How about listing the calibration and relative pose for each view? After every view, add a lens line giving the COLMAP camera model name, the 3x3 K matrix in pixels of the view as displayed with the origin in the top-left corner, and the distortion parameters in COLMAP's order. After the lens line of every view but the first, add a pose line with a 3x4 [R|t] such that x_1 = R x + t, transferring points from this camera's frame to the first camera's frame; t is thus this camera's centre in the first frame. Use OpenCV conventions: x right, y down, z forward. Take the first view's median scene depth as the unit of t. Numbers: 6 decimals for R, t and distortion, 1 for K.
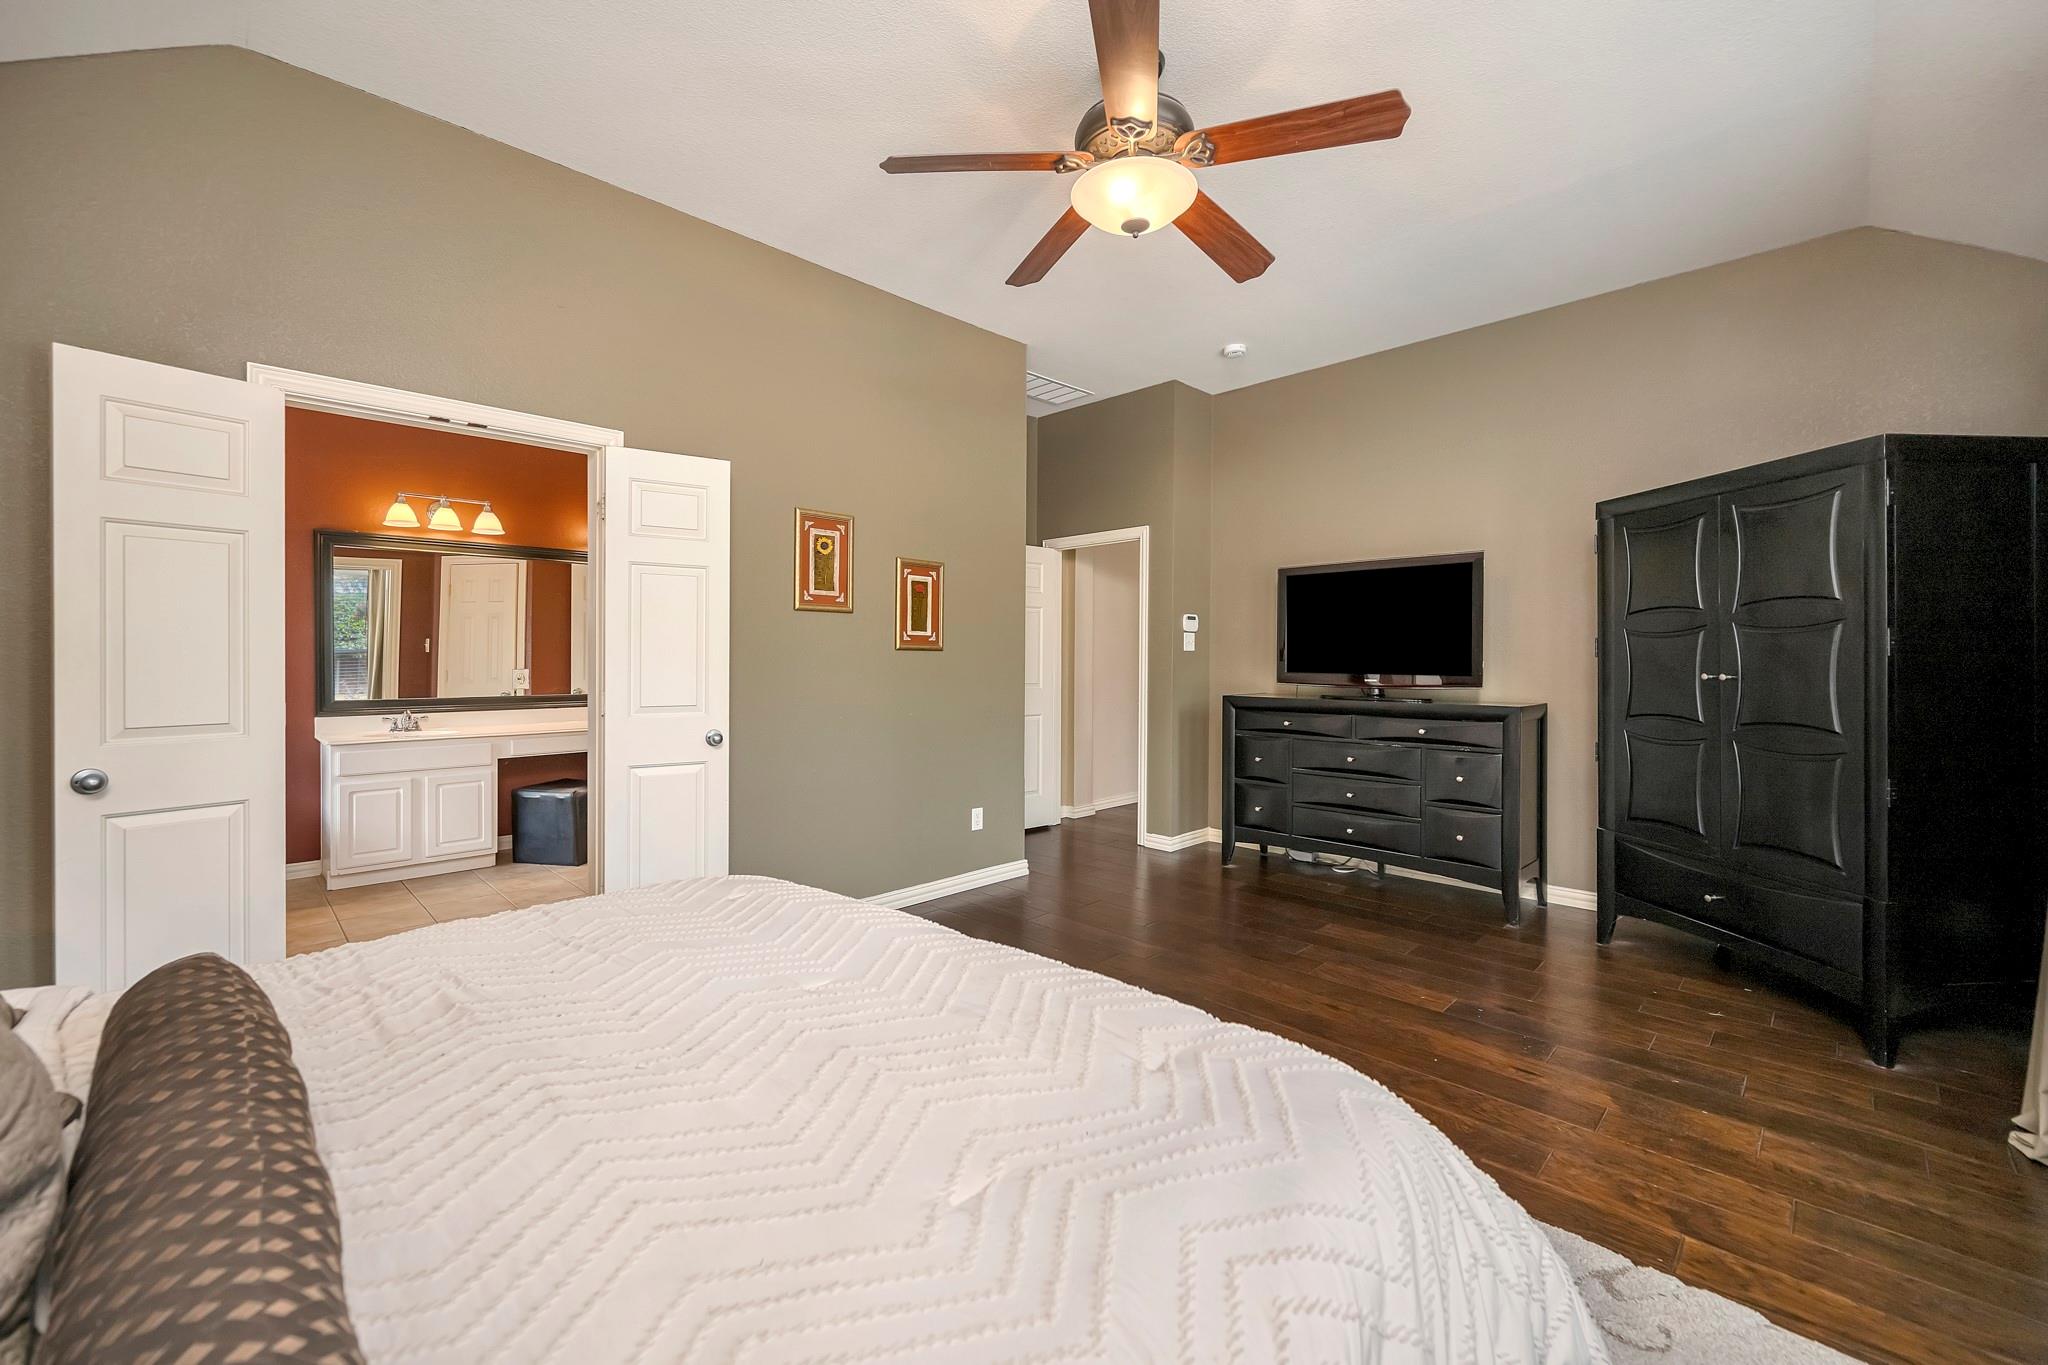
lens RADIAL K [[815.0, 0, 1025.7], [0, 815.0, 662.6], [0, 0, 1]] dist [-0.001934, -0.000210]
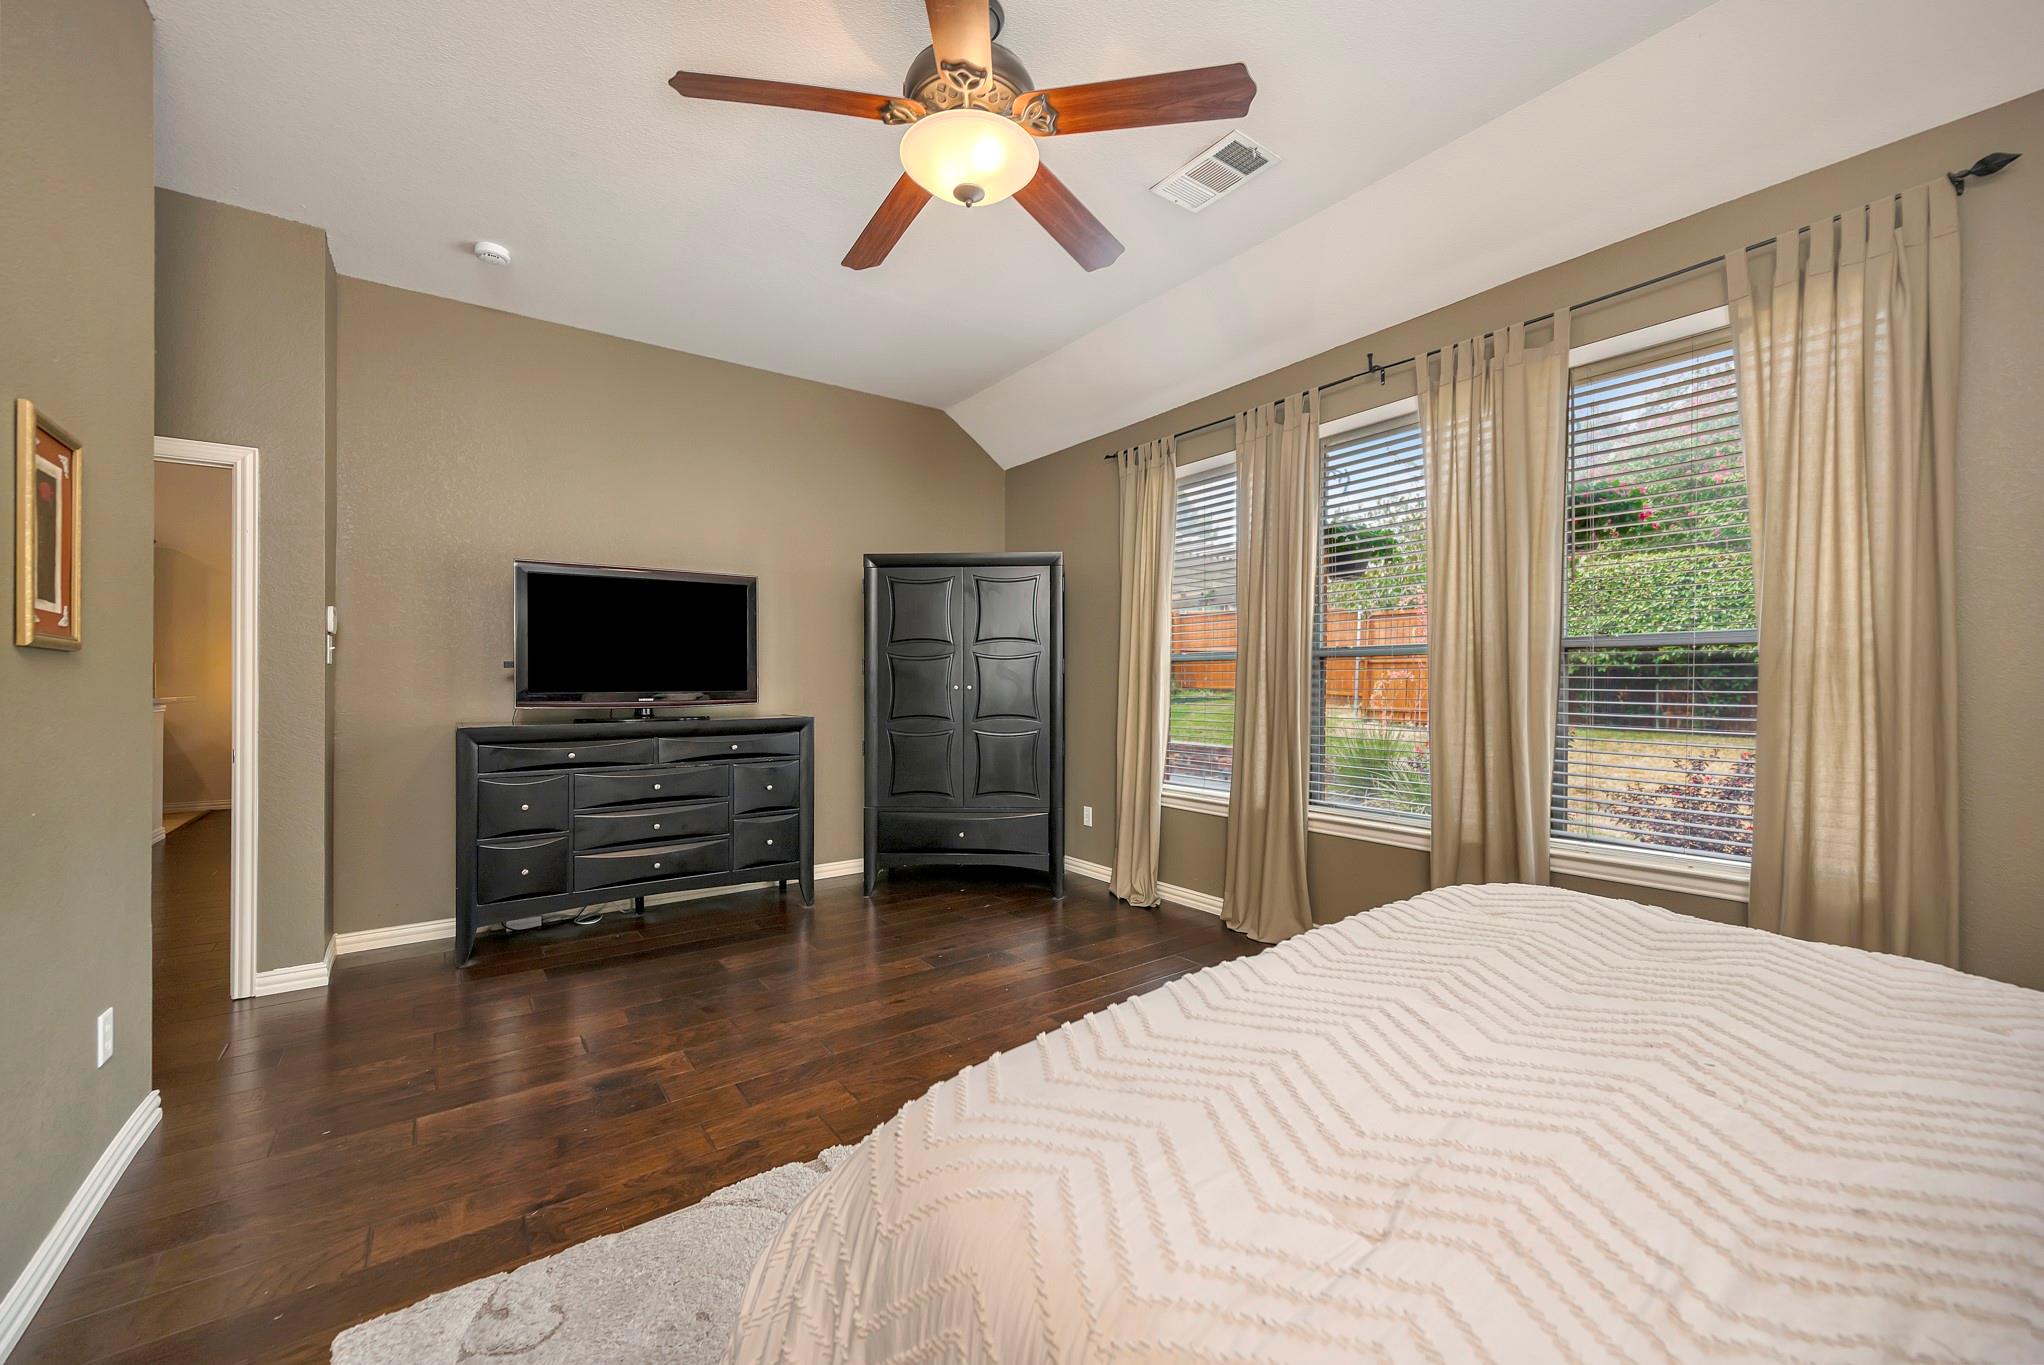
lens RADIAL K [[807.2, 0, 1026.7], [0, 807.2, 688.3], [0, 0, 1]] dist [-0.000977, -0.000260]
pose [[0.152863, -0.012169, 0.988172, -0.459533], [0.006874, 0.999913, 0.011251, 0.002928], [-0.988223, 0.005073, 0.152933, 0.494442]]
